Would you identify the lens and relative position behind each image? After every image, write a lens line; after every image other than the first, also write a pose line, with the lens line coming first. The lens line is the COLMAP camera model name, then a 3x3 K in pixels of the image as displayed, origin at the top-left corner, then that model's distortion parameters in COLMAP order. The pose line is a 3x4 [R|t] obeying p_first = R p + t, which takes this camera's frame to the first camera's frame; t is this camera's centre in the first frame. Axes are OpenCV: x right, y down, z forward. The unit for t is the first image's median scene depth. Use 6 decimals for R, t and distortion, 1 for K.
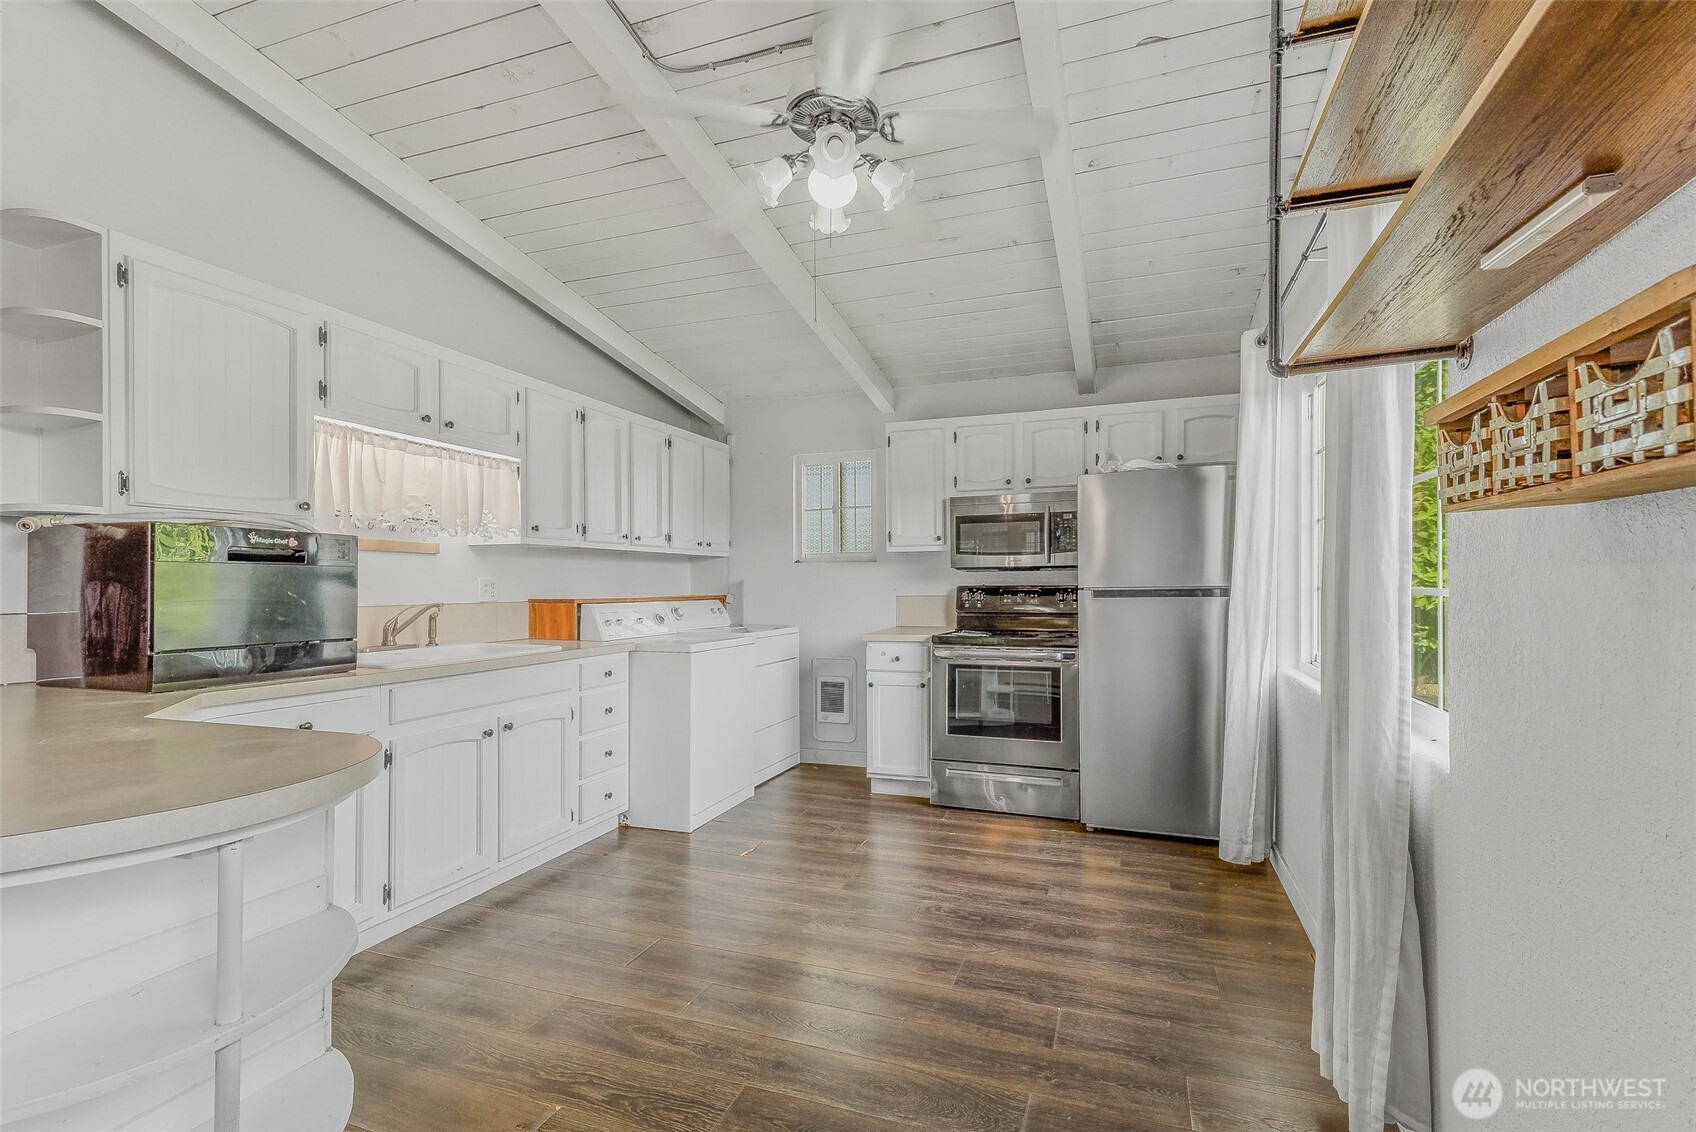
lens RADIAL K [[745.9, 0, 846.2], [0, 745.9, 592.5], [0, 0, 1]] dist [0.014553, -0.000334]
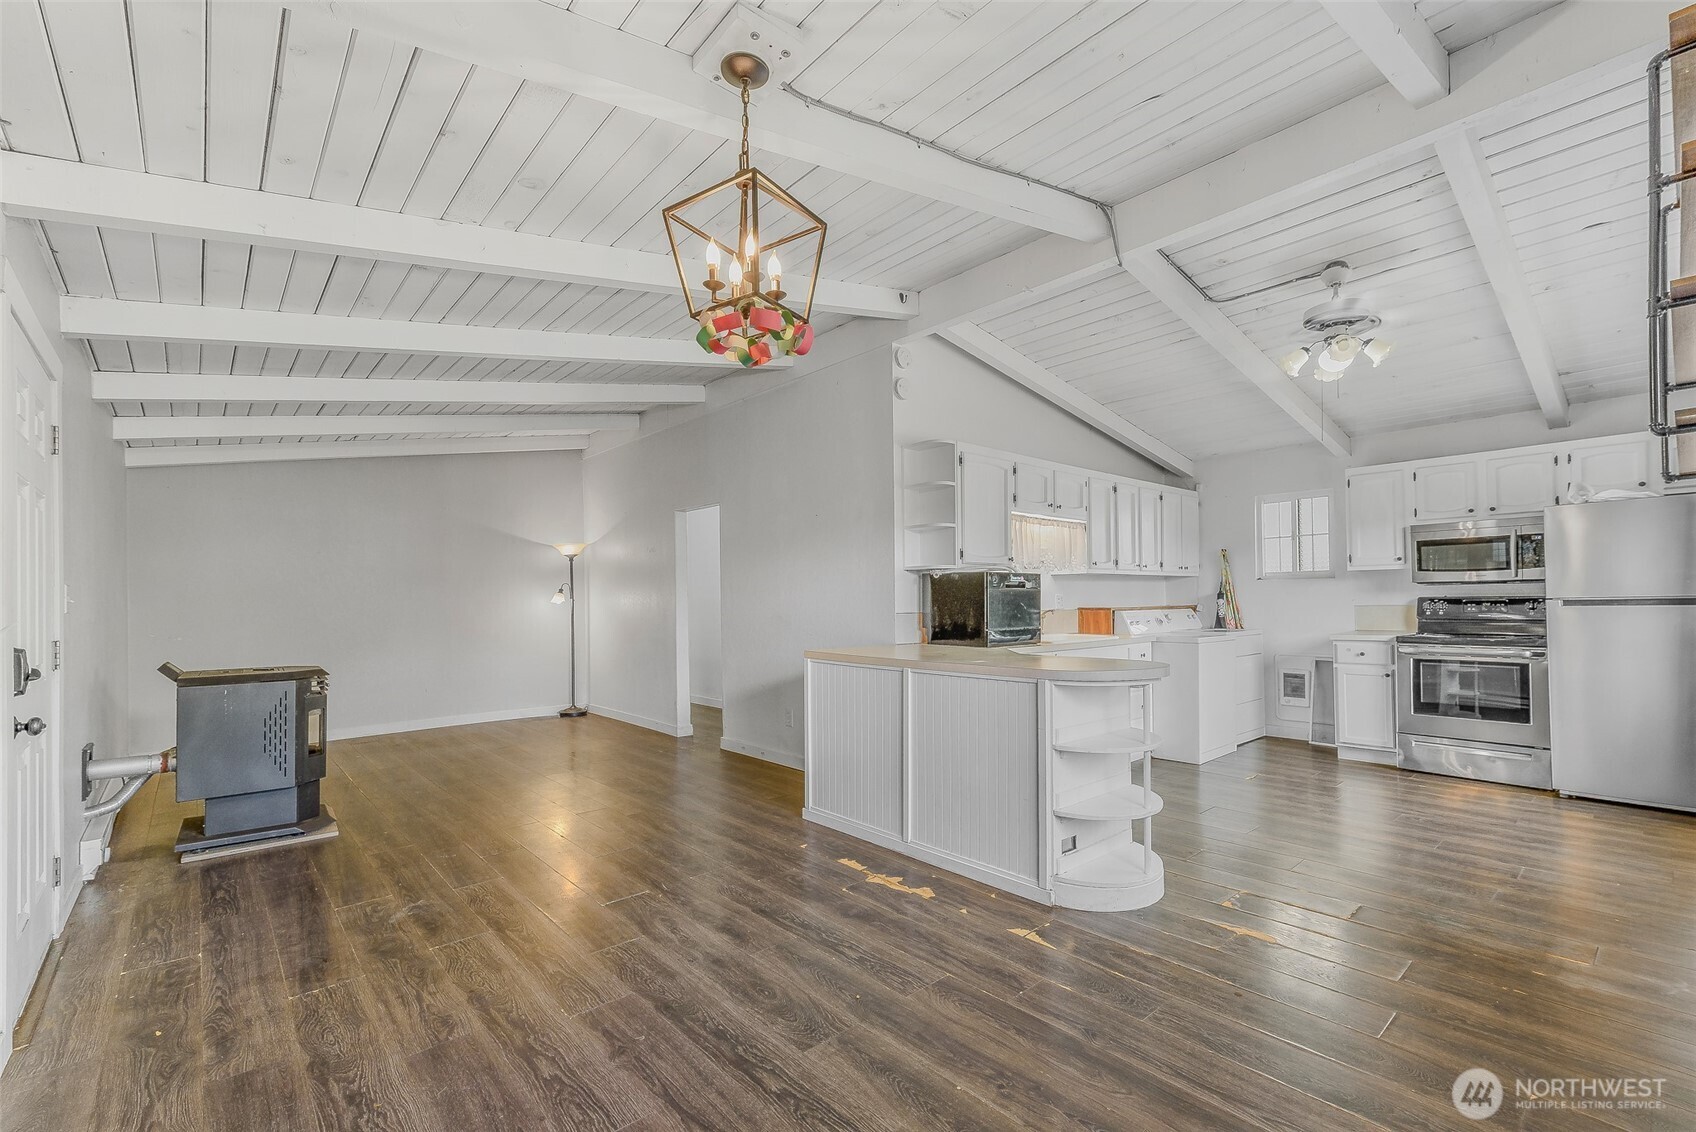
lens RADIAL K [[745.9, 0, 846.2], [0, 745.9, 592.5], [0, 0, 1]] dist [0.014553, -0.000334]
pose [[0.890150, -0.010315, -0.455551, -0.137343], [0.002617, 0.999843, -0.017524, 0.003196], [0.455660, 0.014407, 0.890037, -0.580903]]
